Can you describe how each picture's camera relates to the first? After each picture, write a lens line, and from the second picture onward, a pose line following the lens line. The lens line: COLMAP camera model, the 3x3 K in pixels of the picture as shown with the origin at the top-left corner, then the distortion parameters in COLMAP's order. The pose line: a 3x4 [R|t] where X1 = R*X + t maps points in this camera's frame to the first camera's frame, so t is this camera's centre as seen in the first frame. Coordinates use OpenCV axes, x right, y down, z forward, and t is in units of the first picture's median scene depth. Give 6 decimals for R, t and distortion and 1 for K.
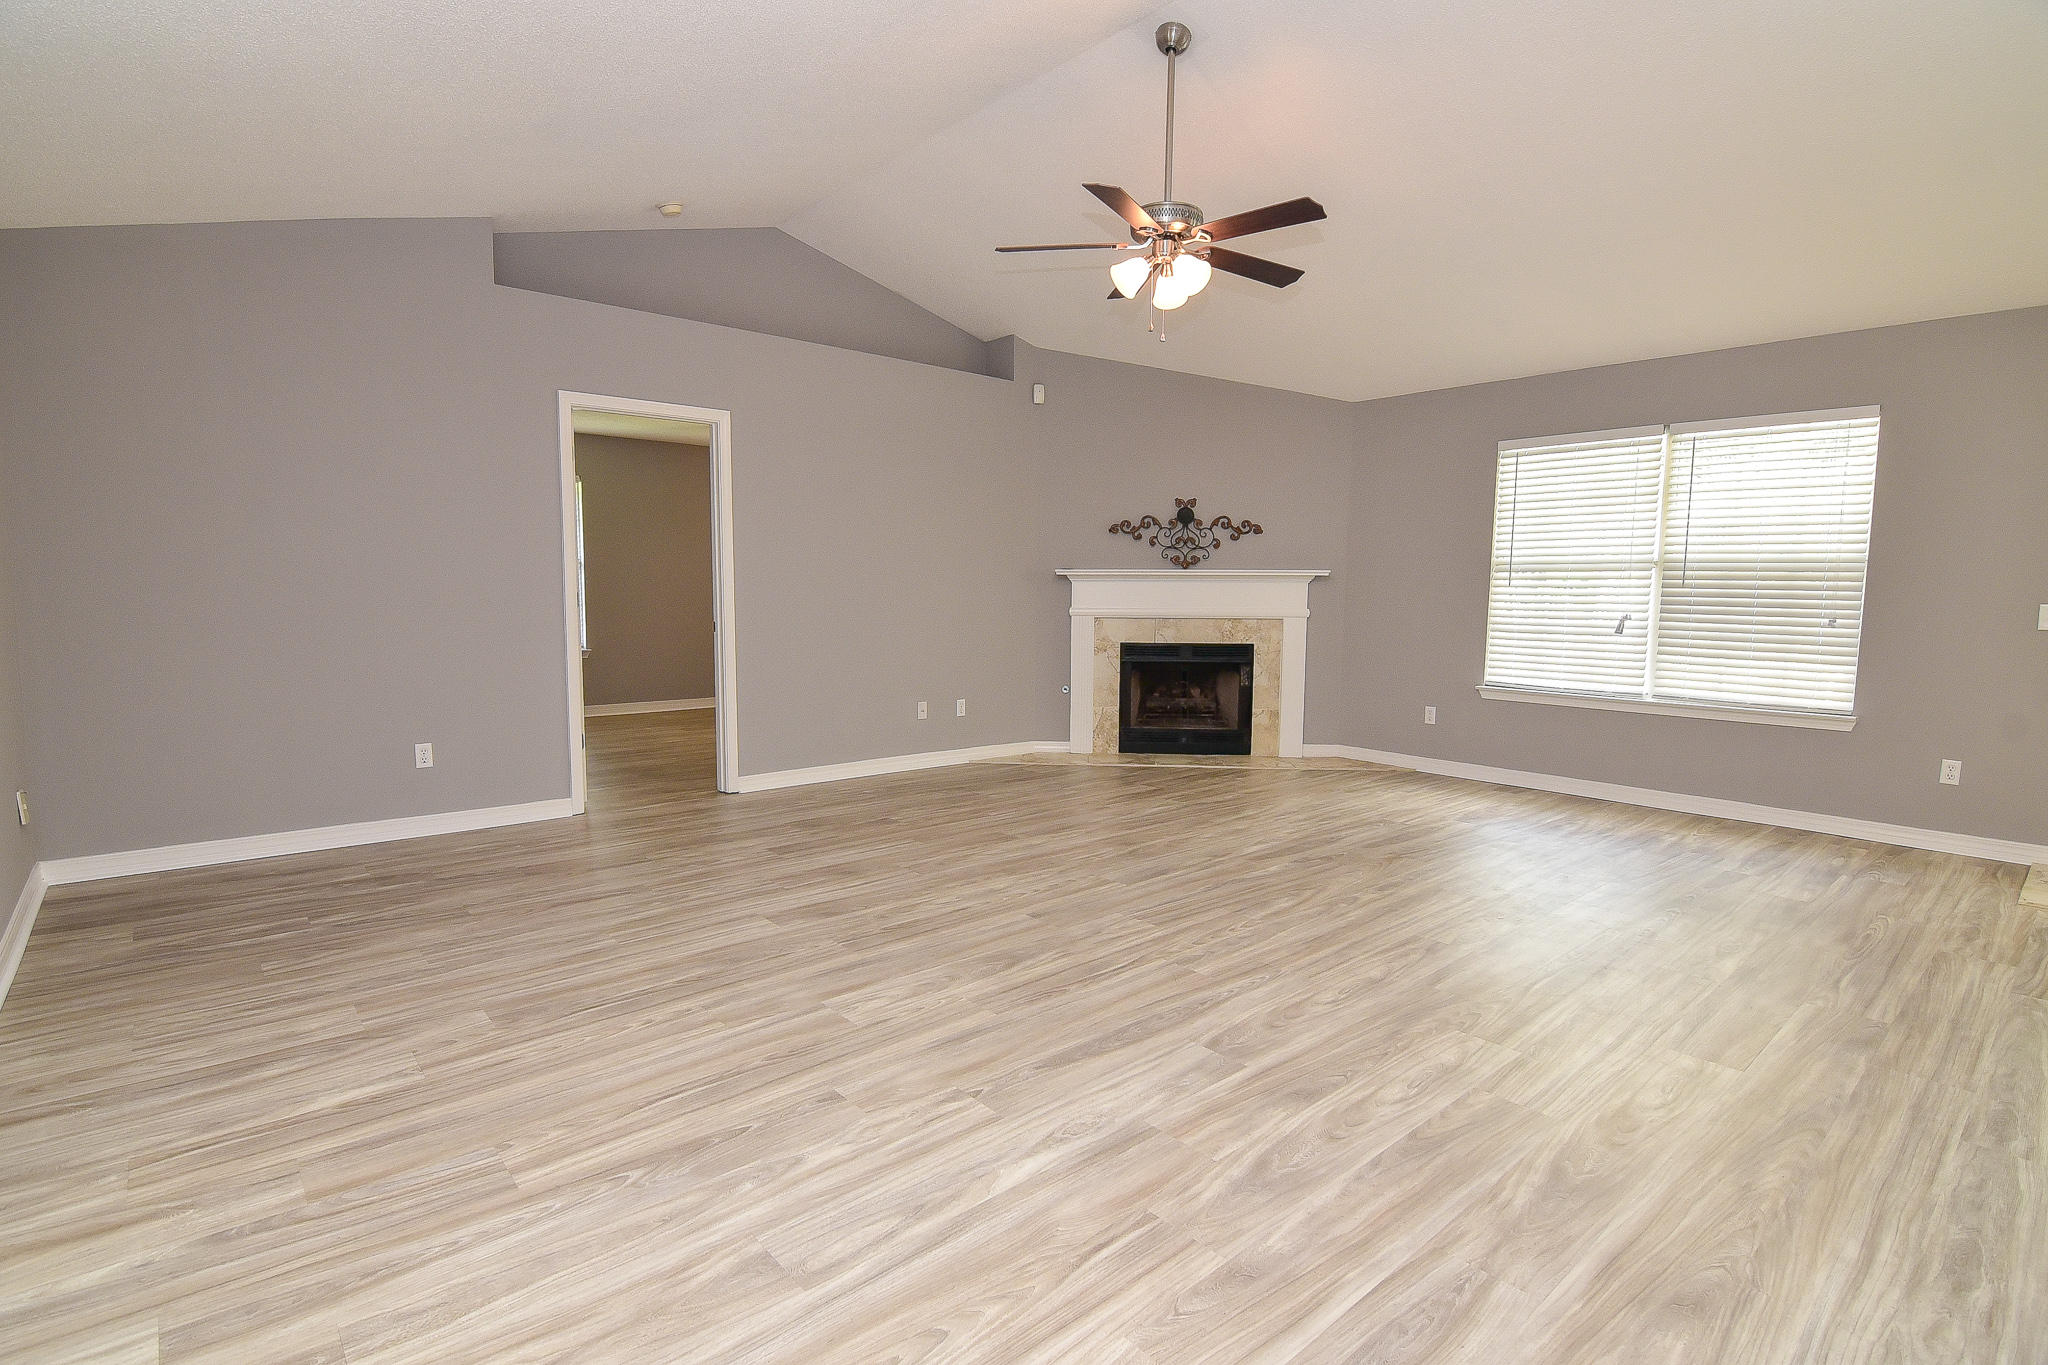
lens RADIAL K [[989.5, 0, 1019.1], [0, 989.5, 691.6], [0, 0, 1]] dist [-0.008450, -0.009149]
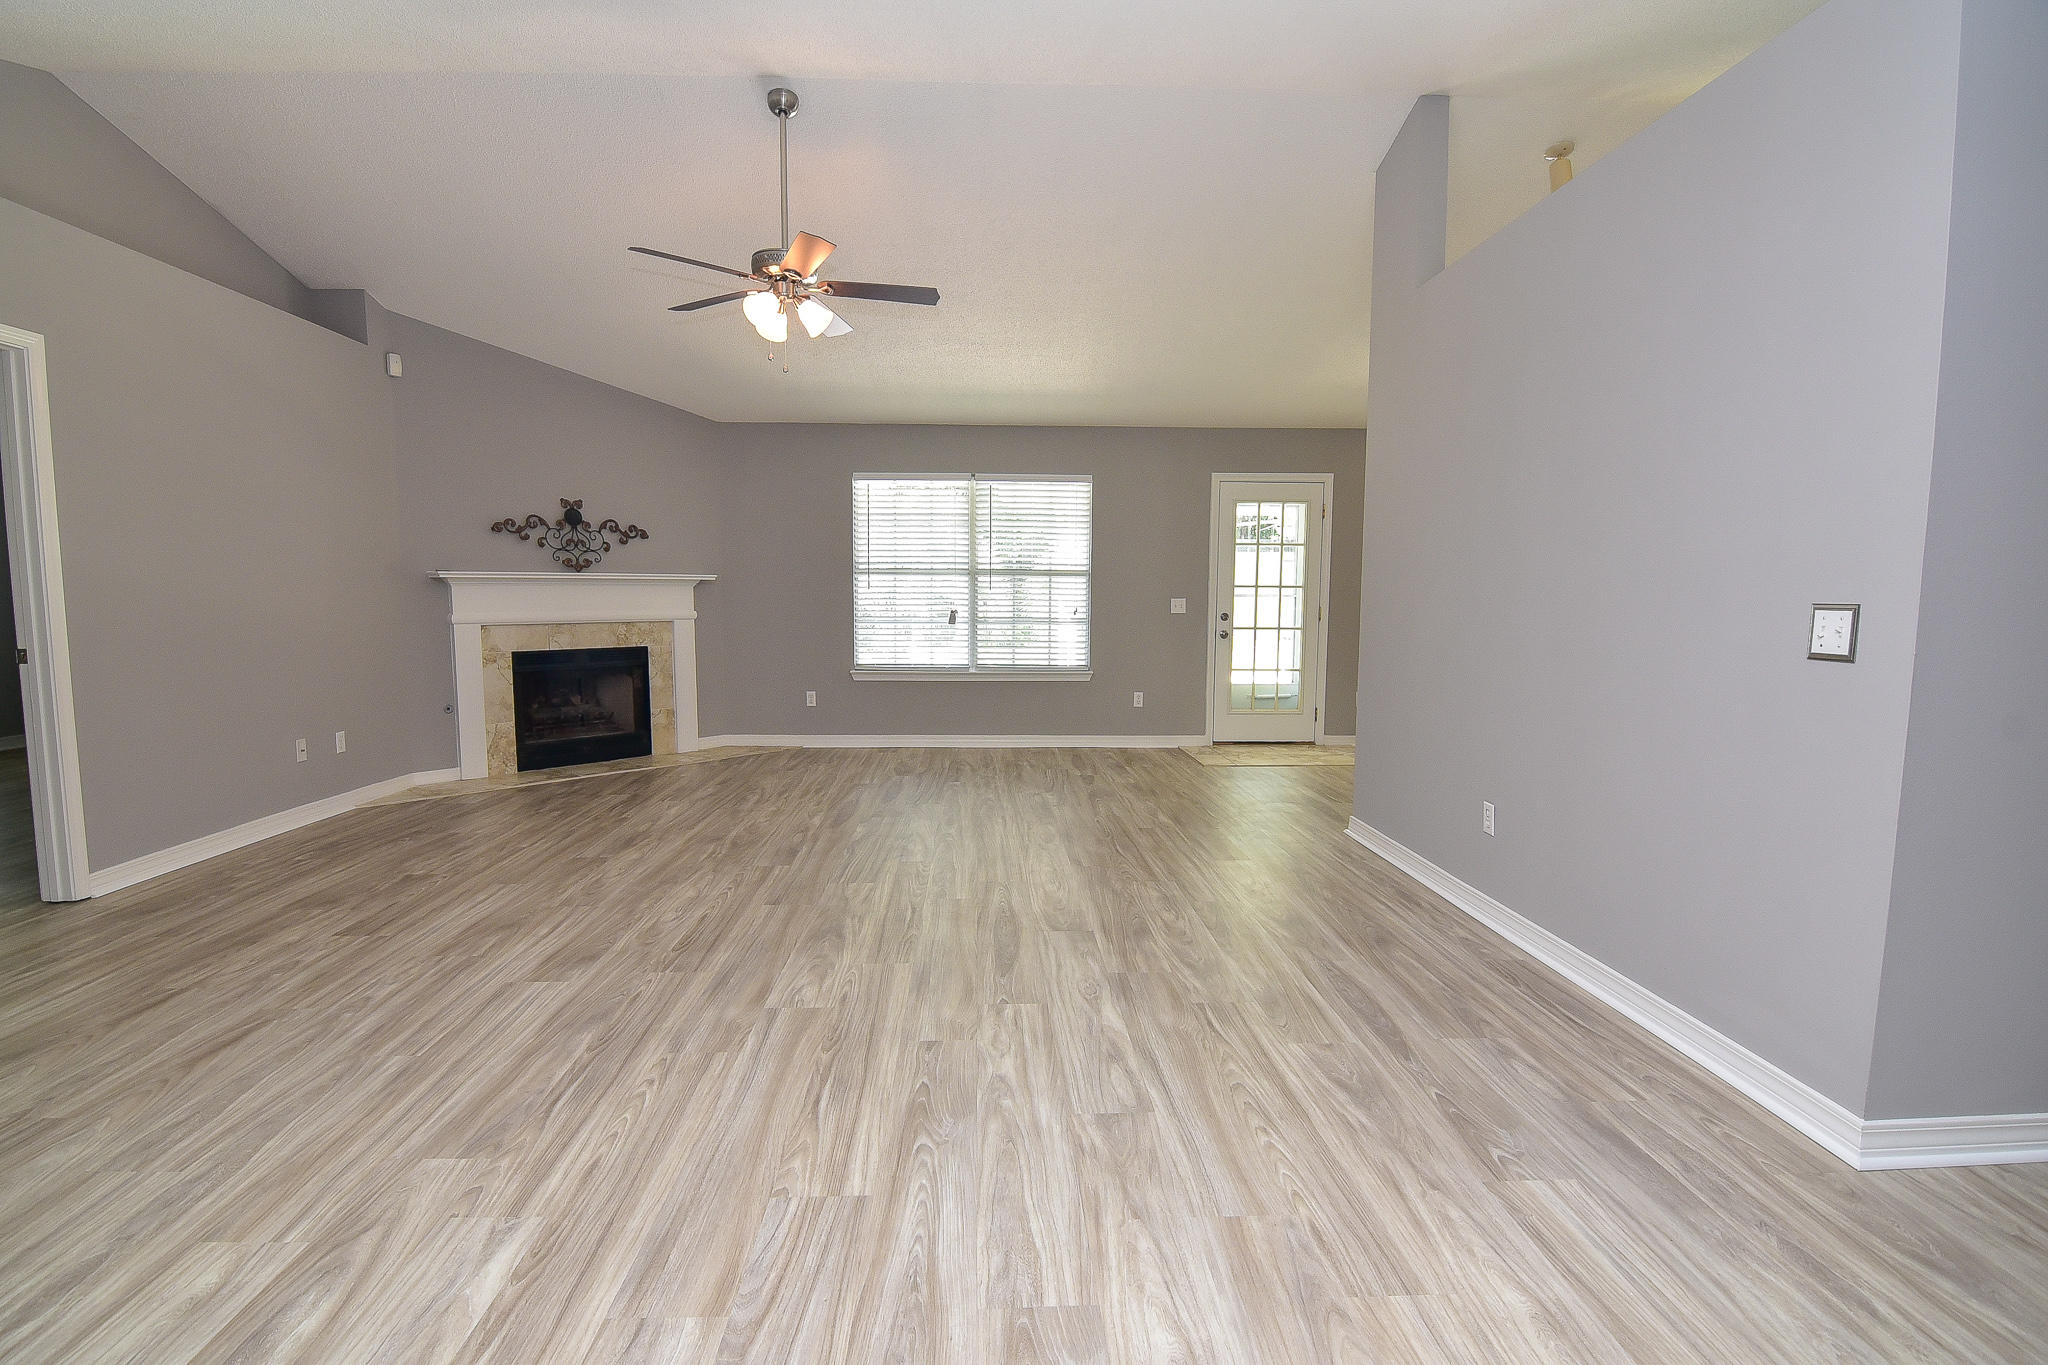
lens RADIAL K [[989.5, 0, 1019.1], [0, 989.5, 691.6], [0, 0, 1]] dist [-0.008450, -0.009149]
pose [[0.622613, -0.083322, 0.778081, -0.538195], [0.083082, 0.995734, 0.040148, -0.017480], [-0.778107, 0.039647, 0.626879, 0.104065]]
